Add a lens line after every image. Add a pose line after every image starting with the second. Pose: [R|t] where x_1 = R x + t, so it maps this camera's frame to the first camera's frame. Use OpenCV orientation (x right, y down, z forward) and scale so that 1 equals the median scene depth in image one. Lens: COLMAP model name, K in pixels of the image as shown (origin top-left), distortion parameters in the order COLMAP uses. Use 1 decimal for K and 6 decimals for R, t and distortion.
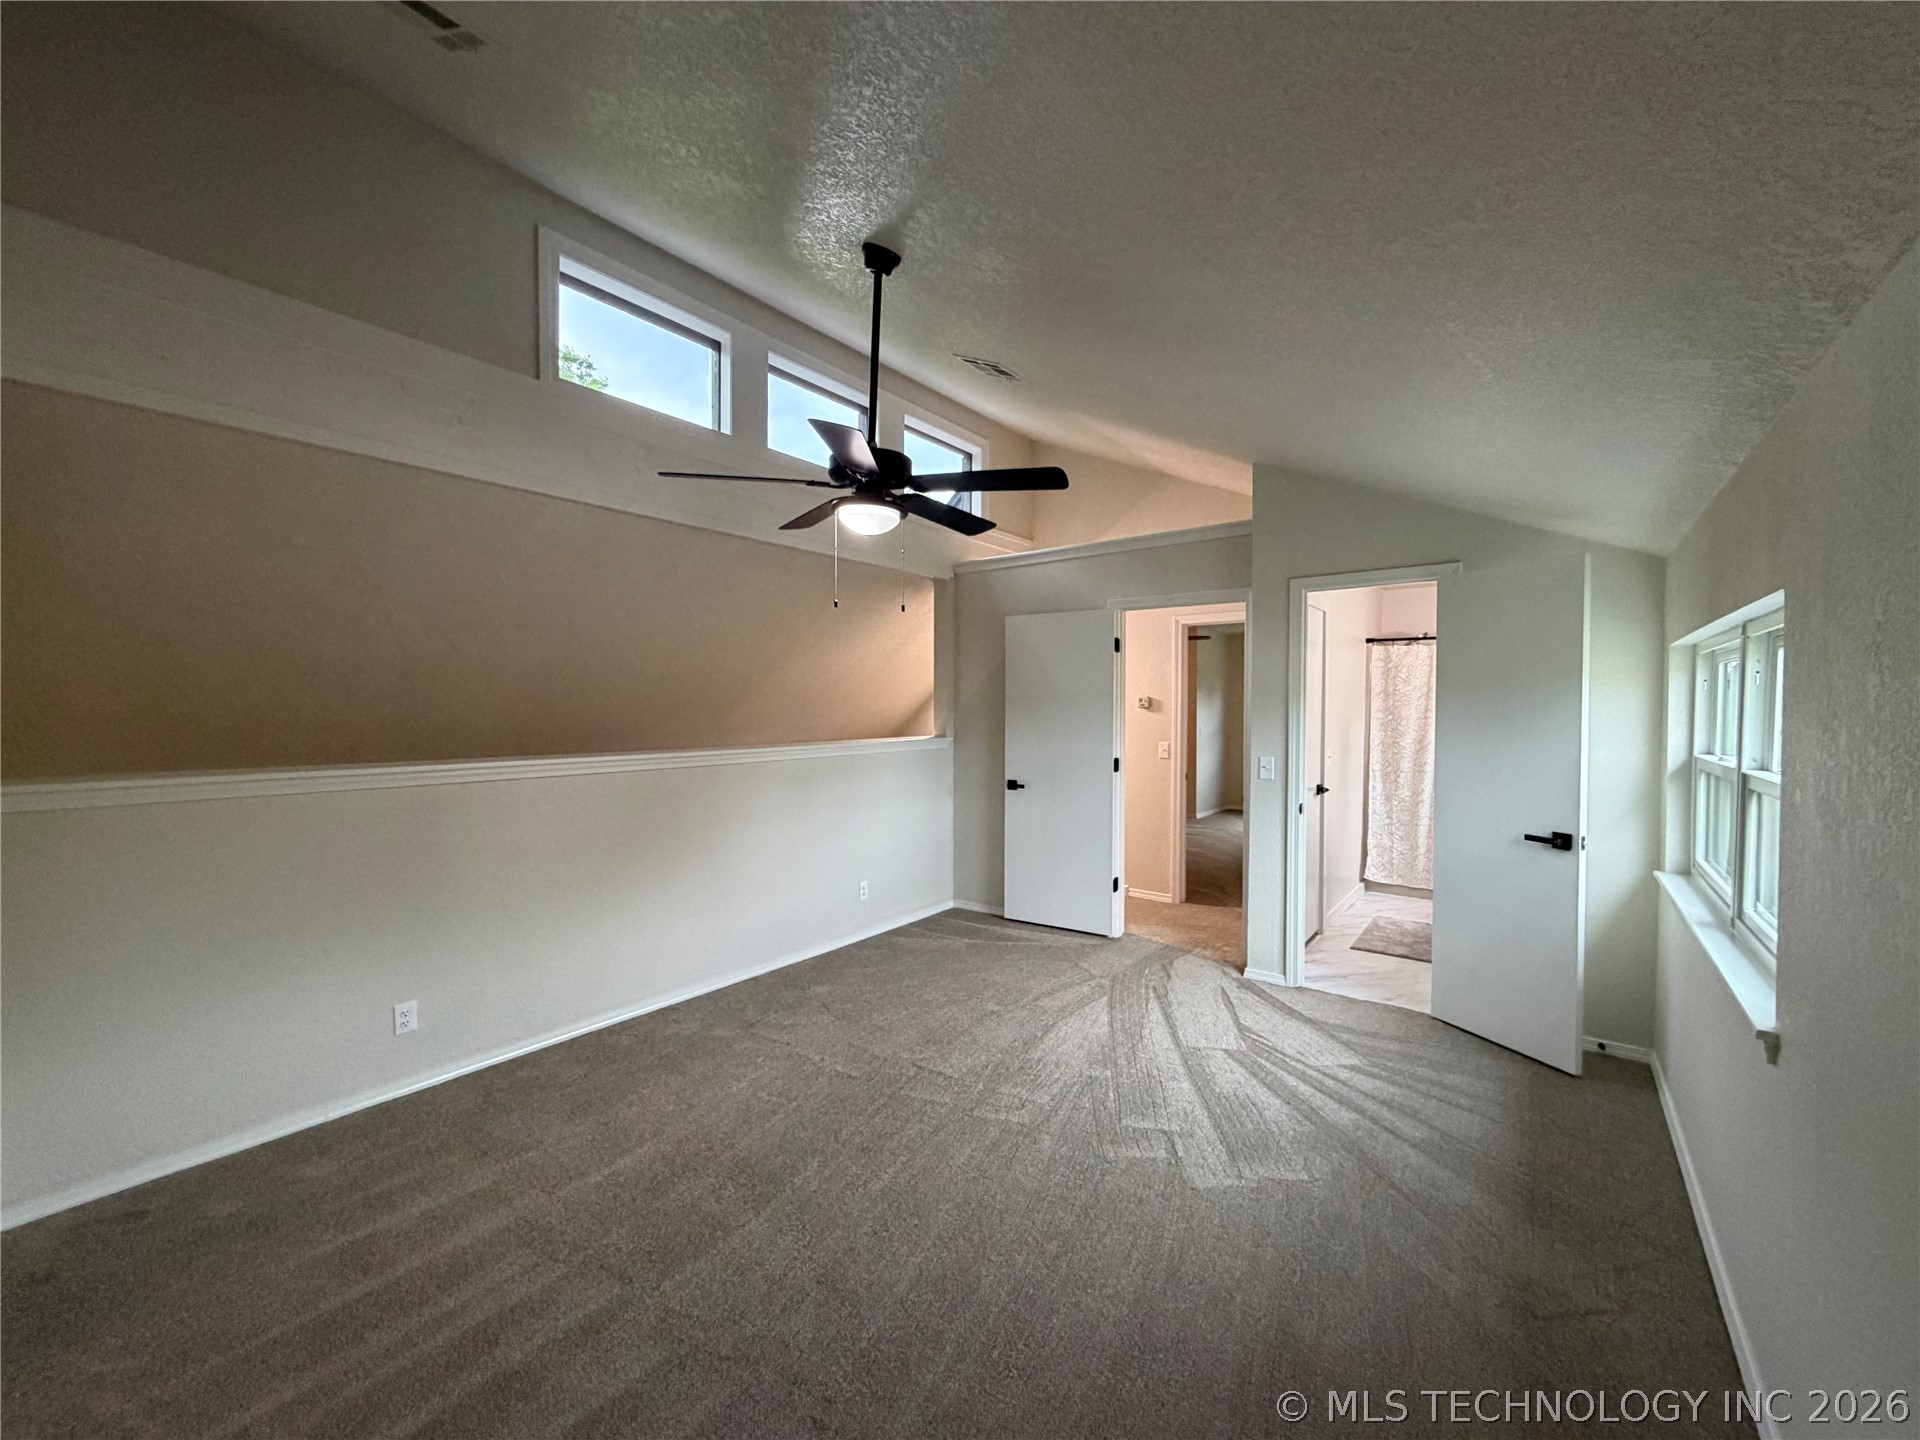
lens RADIAL K [[765.5, 0, 953.9], [0, 765.5, 717.5], [0, 0, 1]] dist [-0.001078, 0.000051]
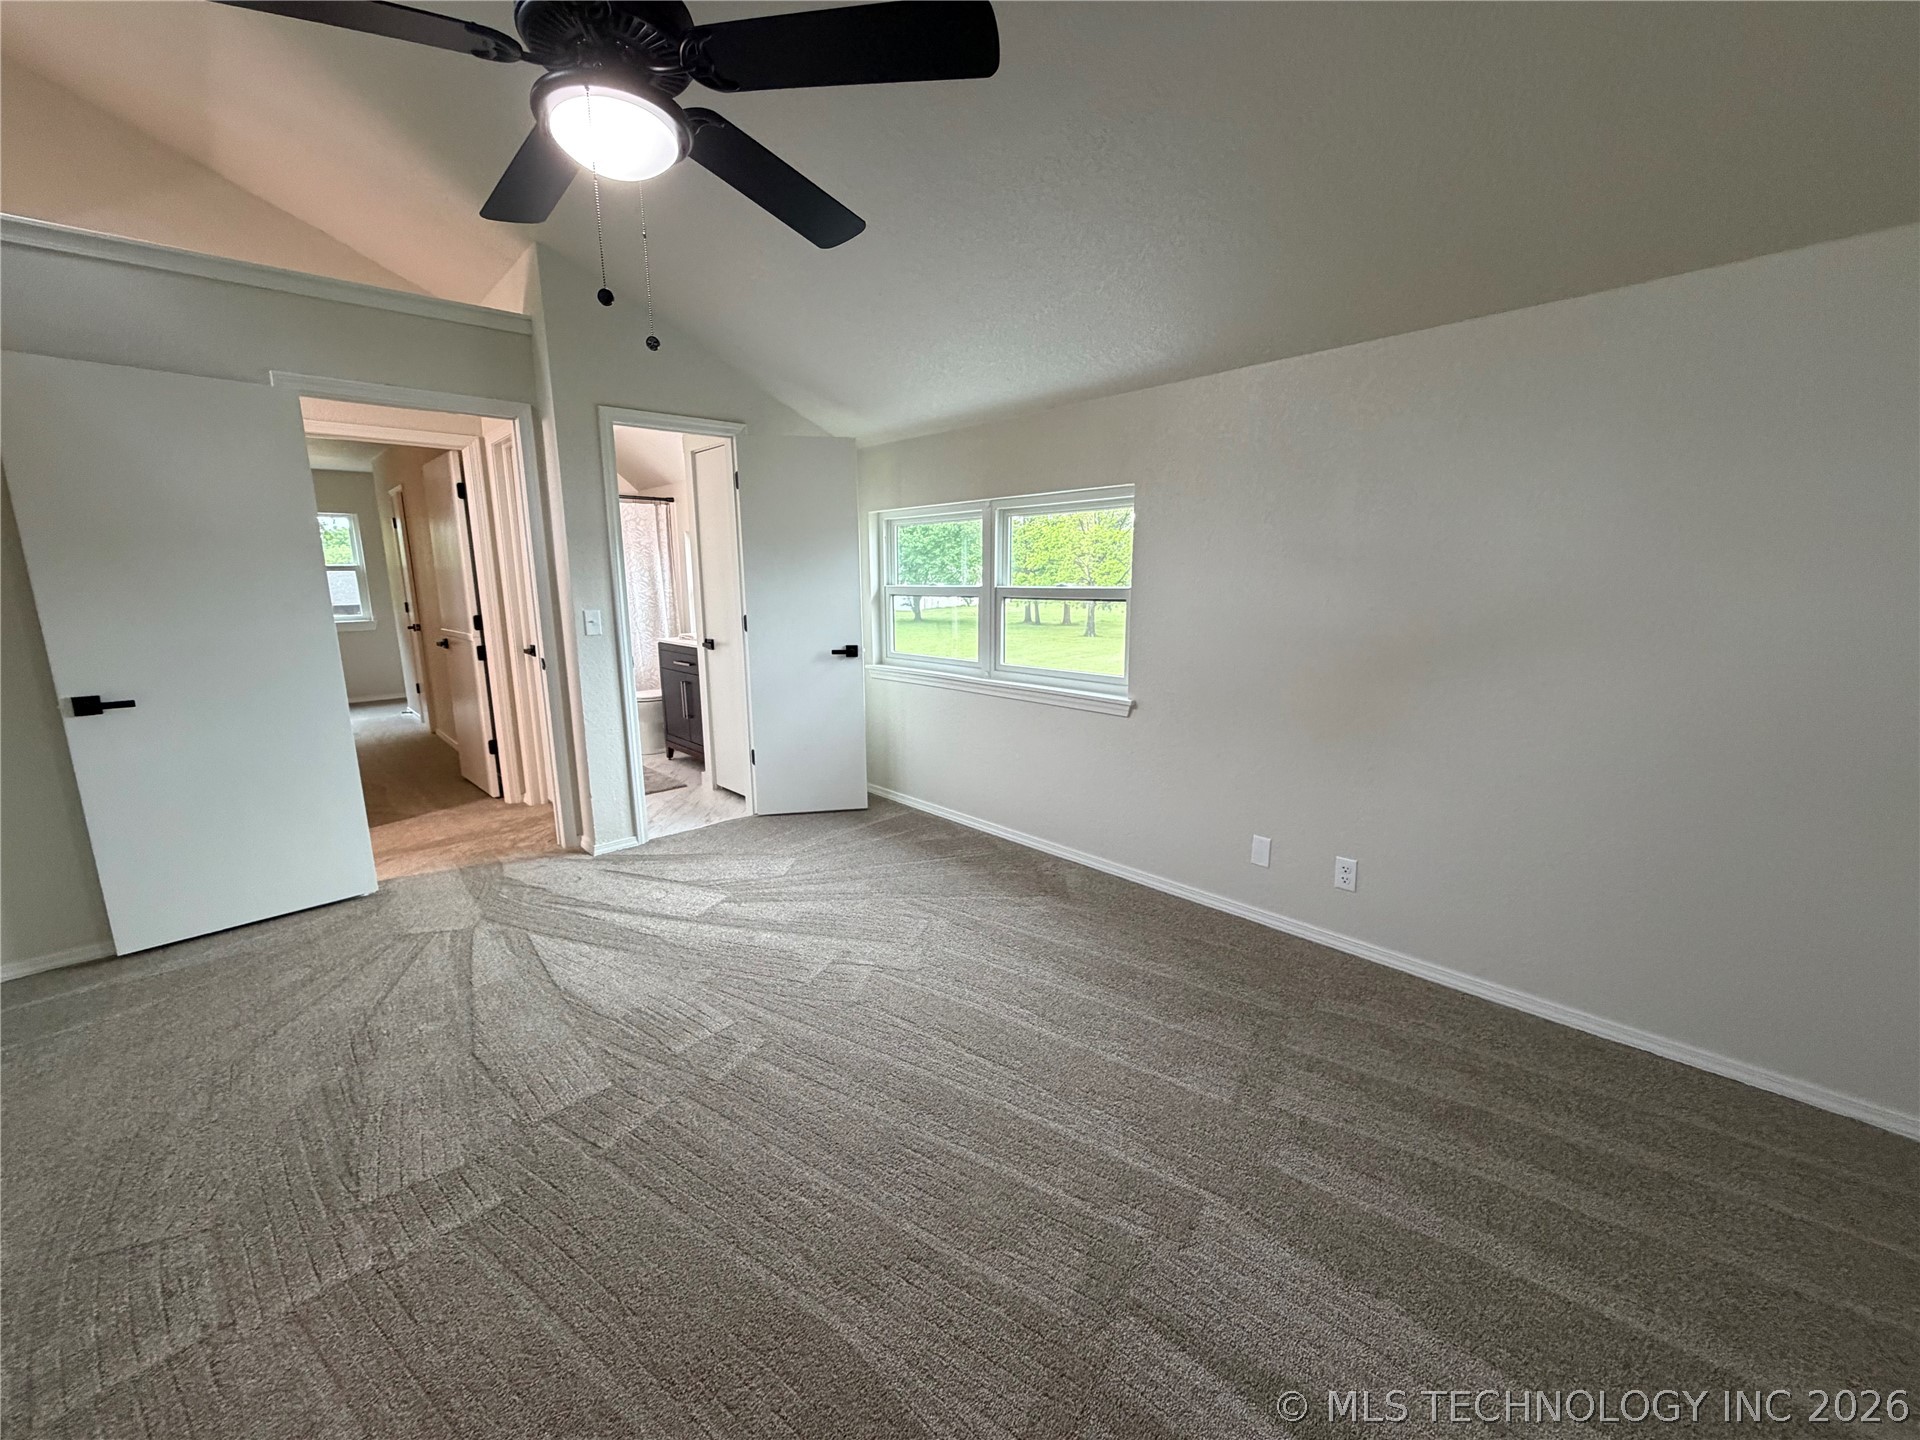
lens RADIAL K [[765.5, 0, 953.9], [0, 765.5, 717.5], [0, 0, 1]] dist [-0.001078, 0.000051]
pose [[0.163969, -0.185945, 0.968782, -0.416542], [0.026306, 0.982549, 0.184135, 0.021677], [-0.986115, -0.004707, 0.165999, 0.443348]]
